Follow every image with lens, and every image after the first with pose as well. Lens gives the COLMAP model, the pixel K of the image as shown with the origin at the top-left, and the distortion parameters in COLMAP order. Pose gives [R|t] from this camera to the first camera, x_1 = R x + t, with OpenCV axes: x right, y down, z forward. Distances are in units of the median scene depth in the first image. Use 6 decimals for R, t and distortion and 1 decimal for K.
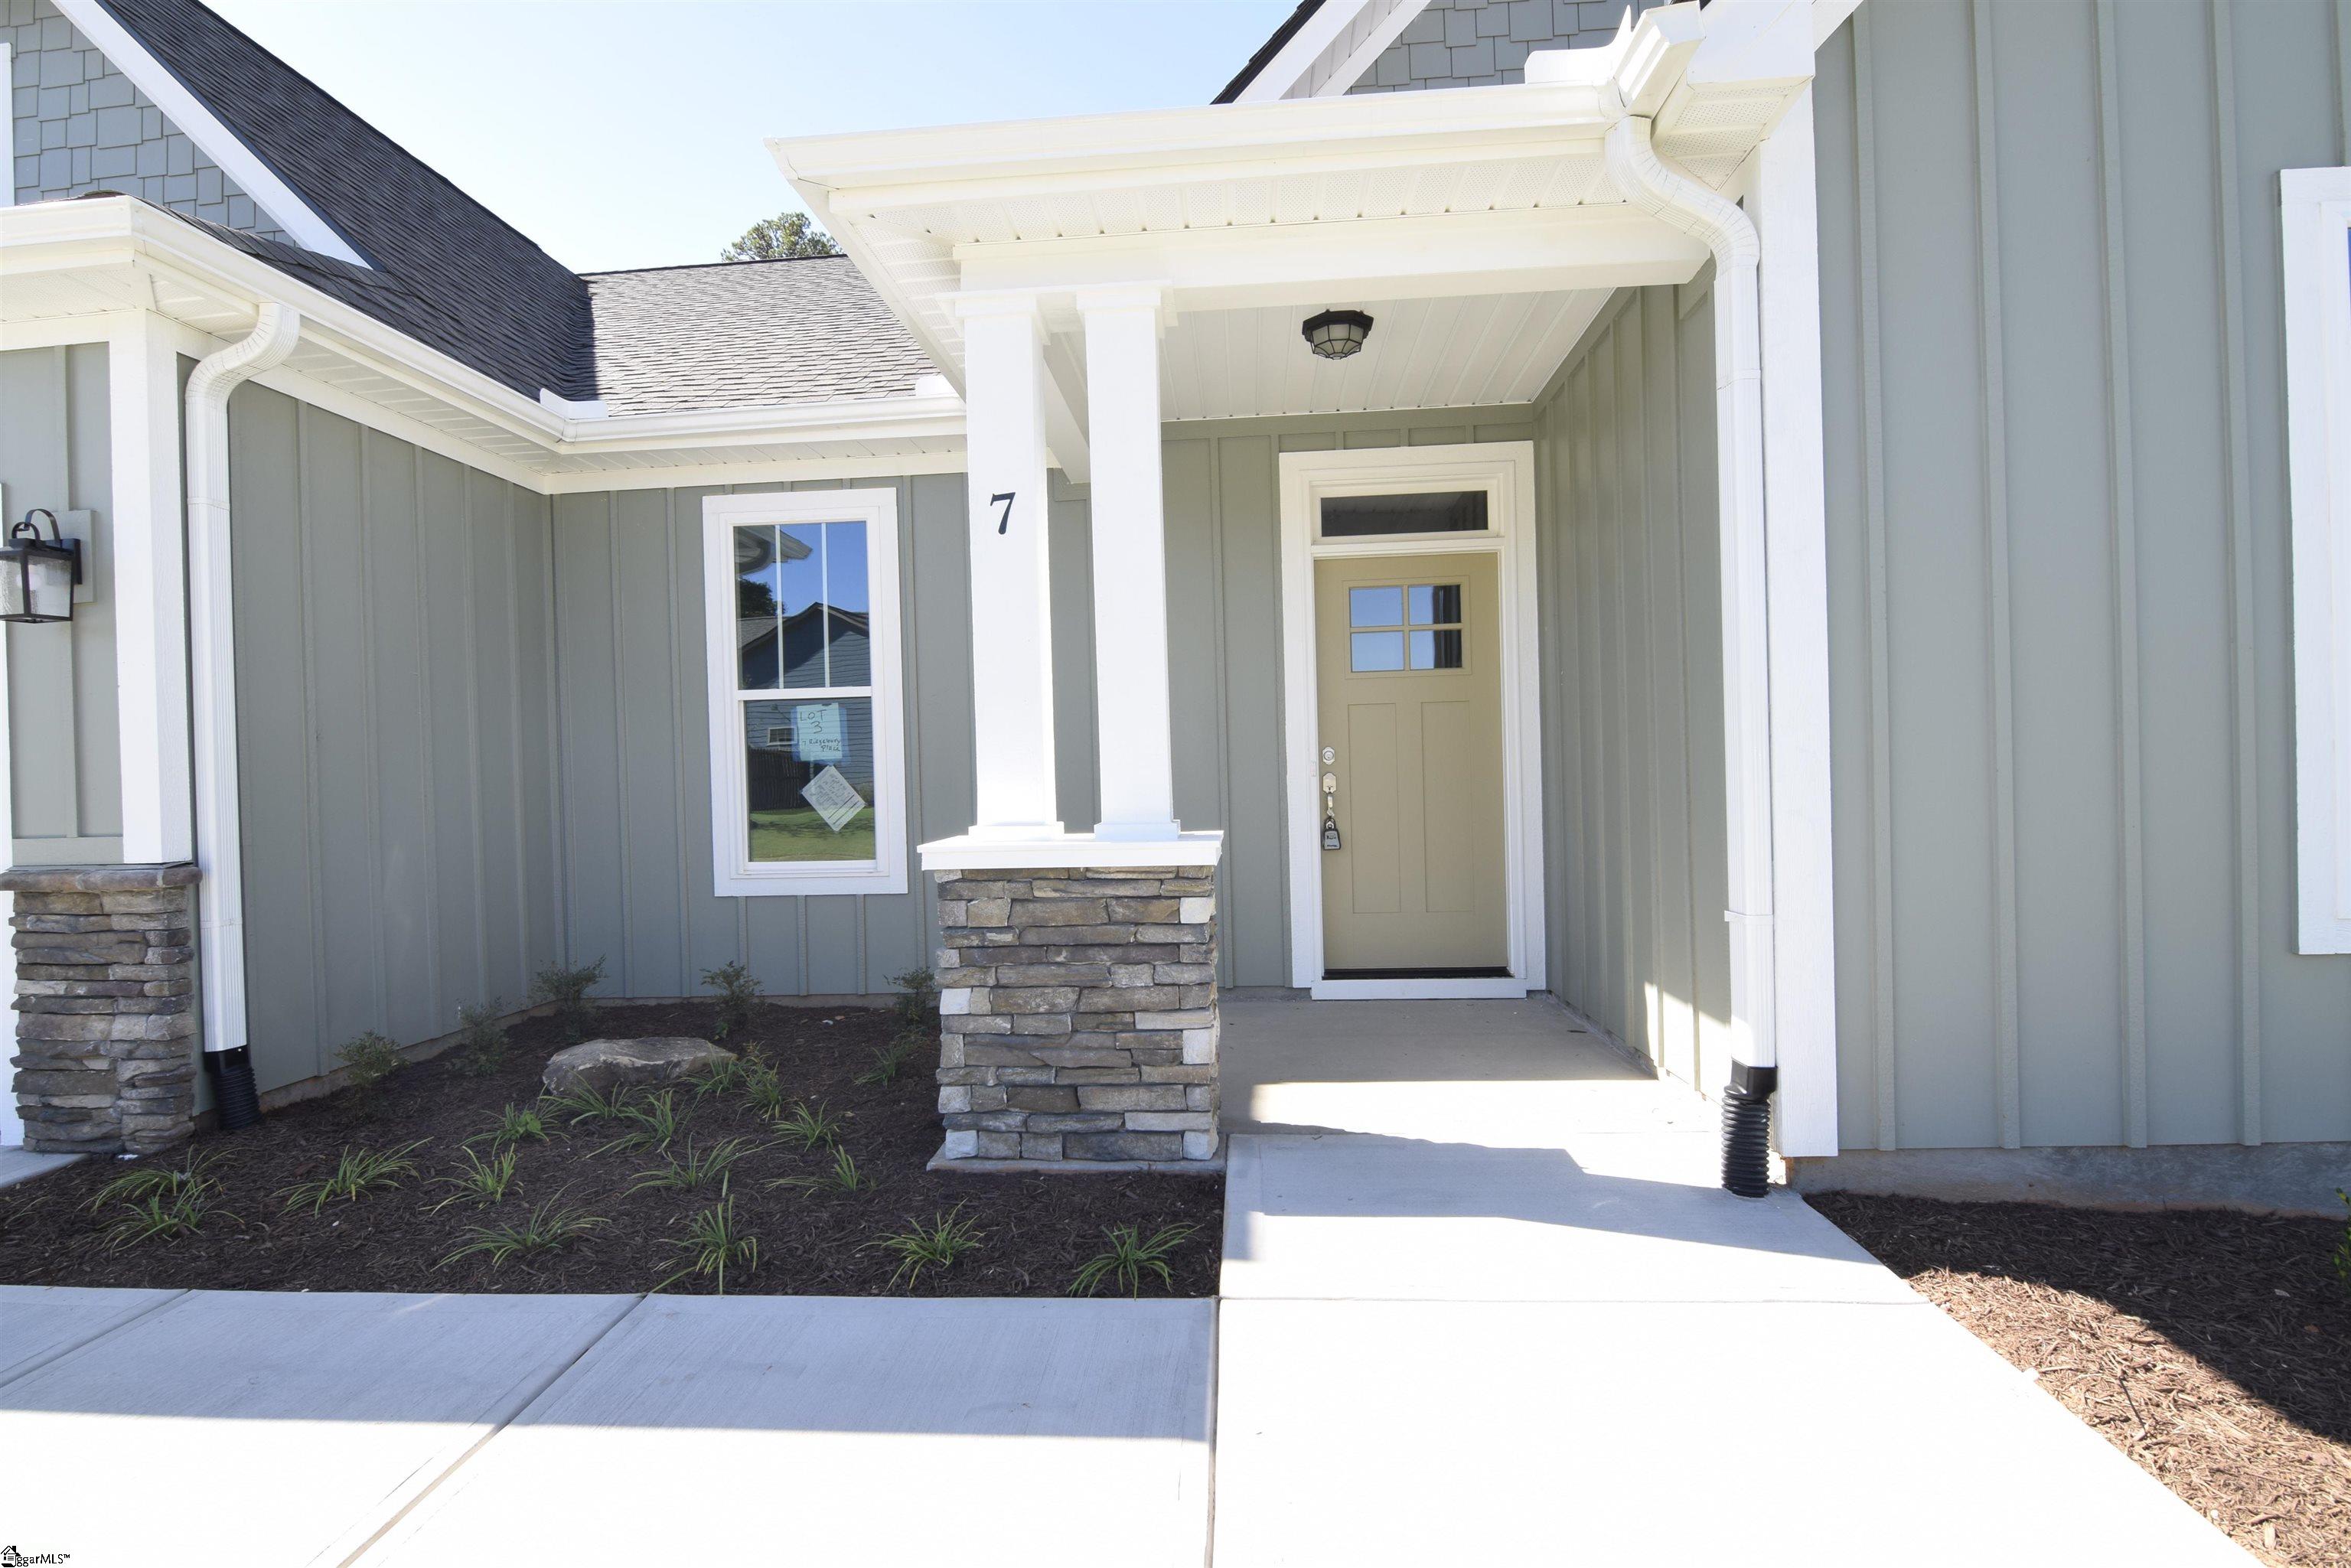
lens RADIAL K [[1144.2, 0, 1157.9], [0, 1144.2, 792.9], [0, 0, 1]] dist [-0.002622, -0.012984]
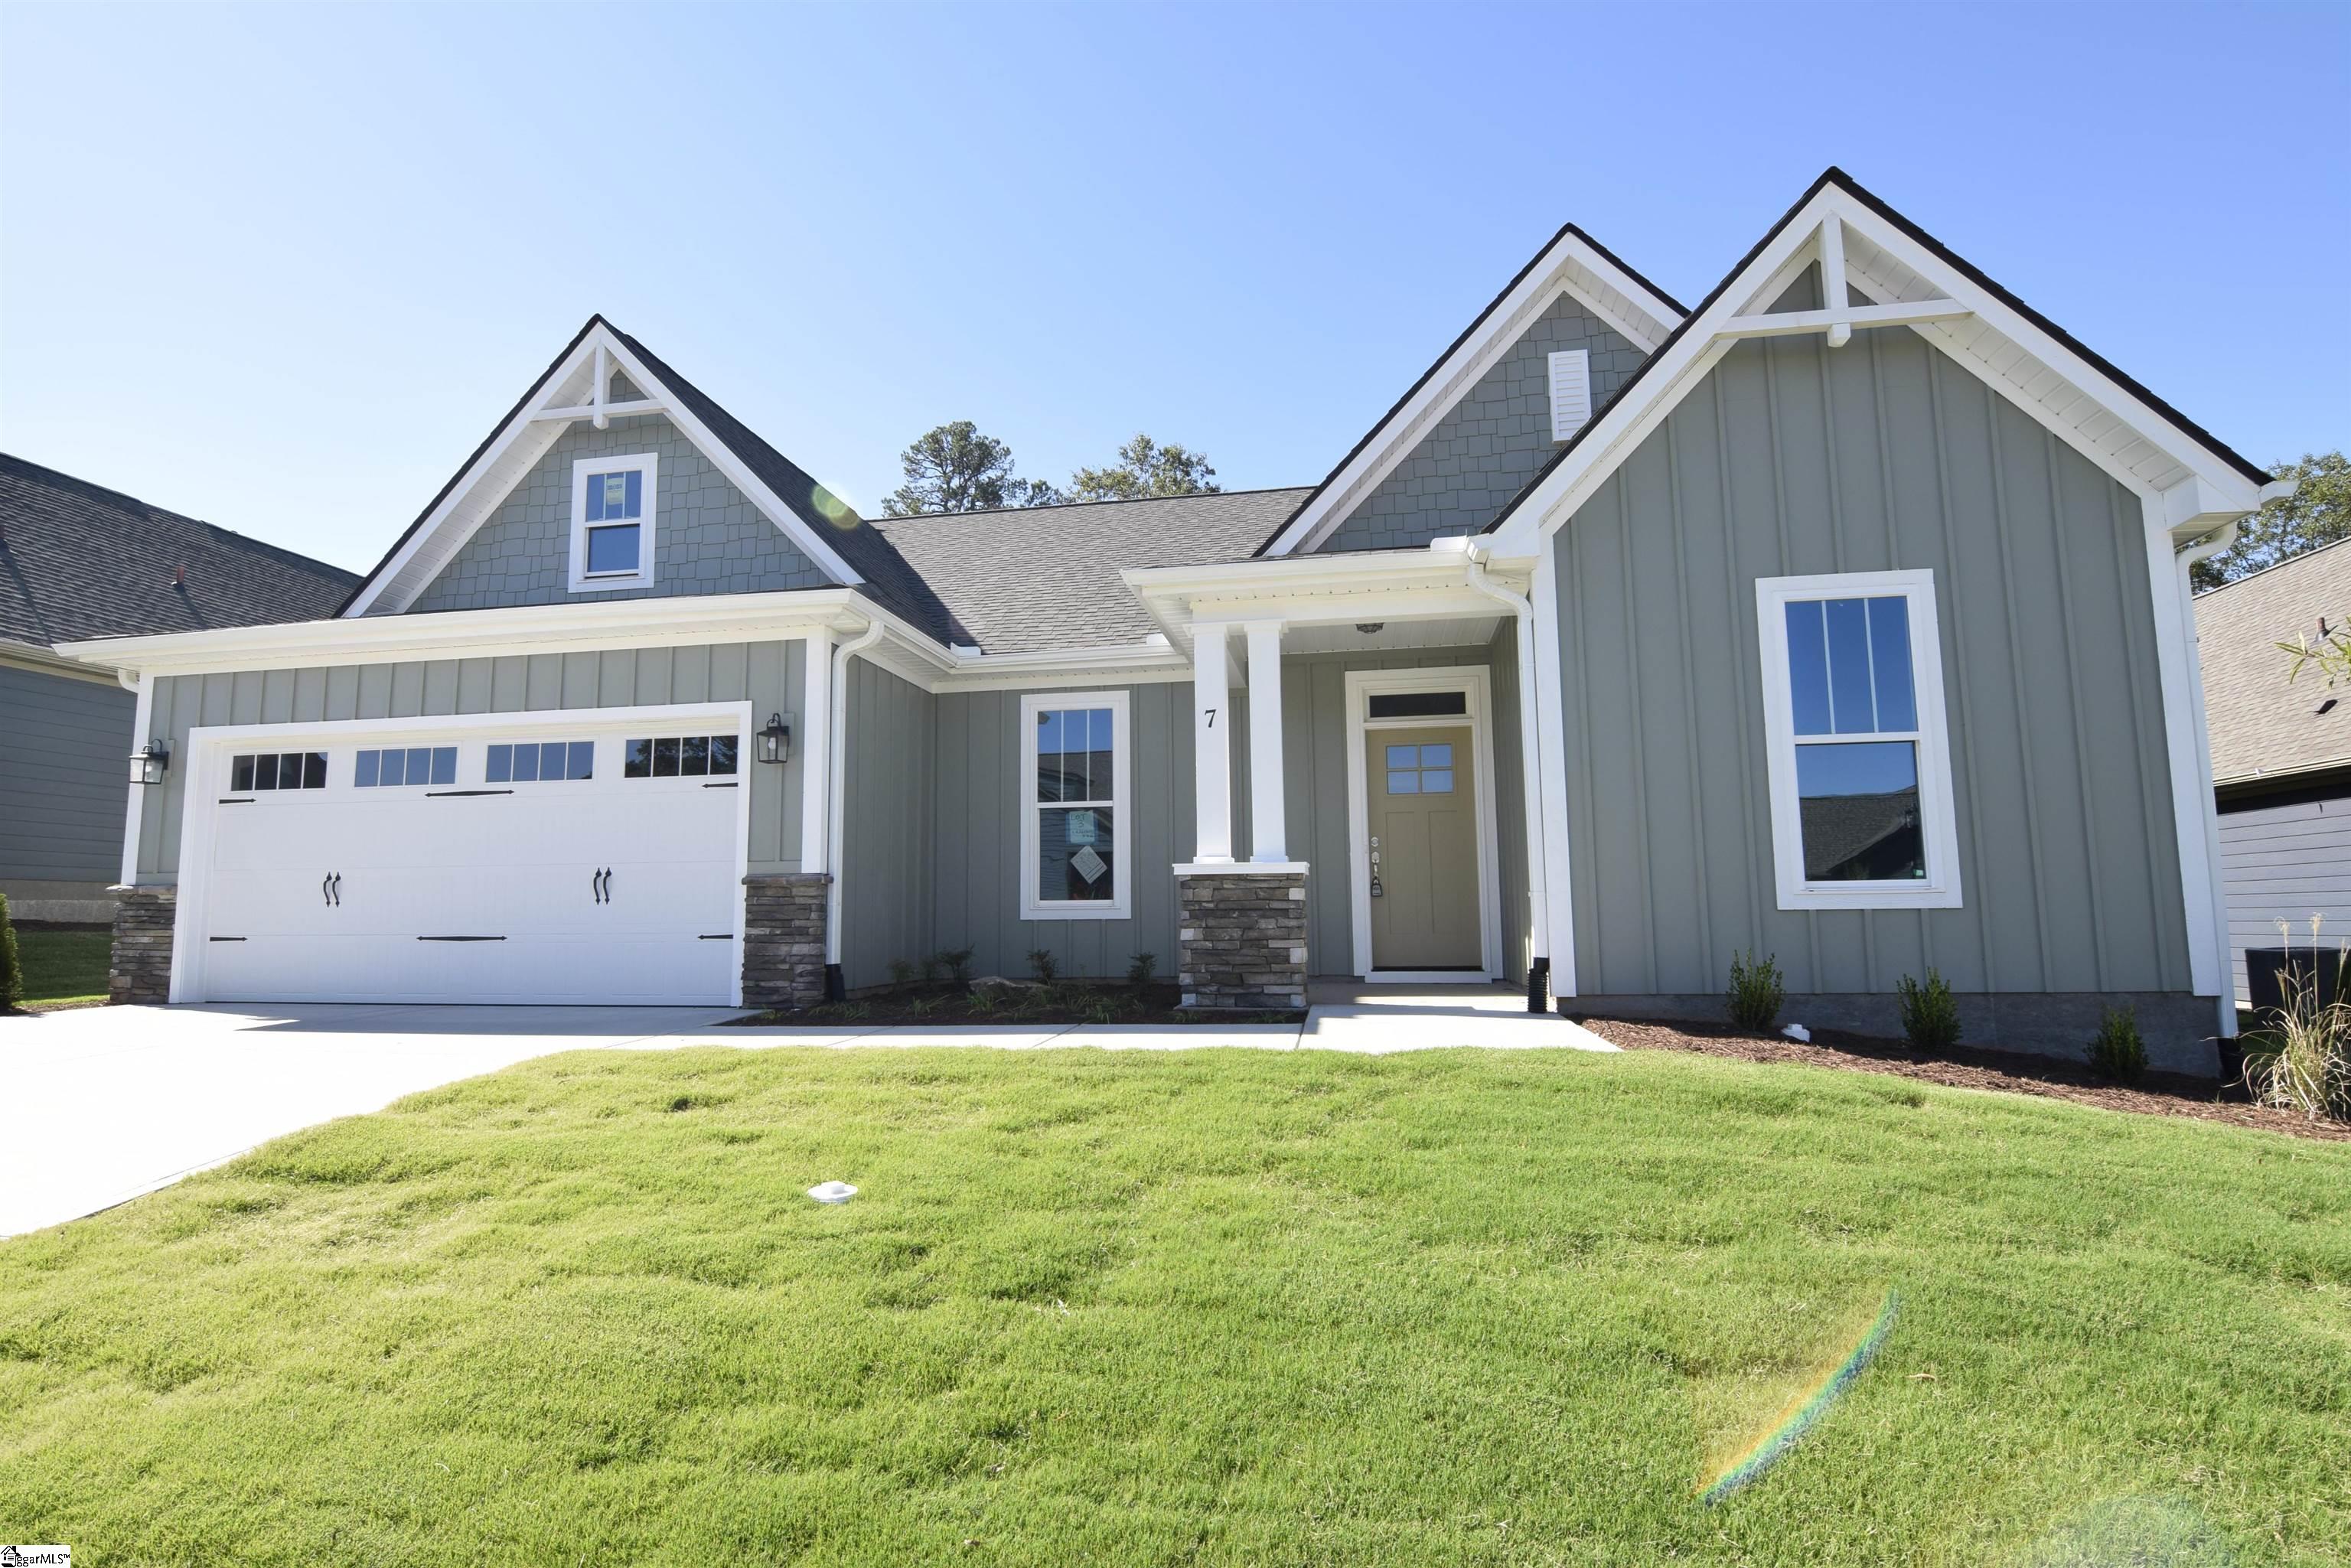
lens RADIAL K [[1144.2, 0, 1157.9], [0, 1144.2, 792.9], [0, 0, 1]] dist [-0.002622, -0.012984]
pose [[0.995587, 0.005339, -0.093693, -0.024251], [-0.016613, 0.992639, -0.119965, 0.161022], [0.092363, 0.120992, 0.988347, -1.129570]]
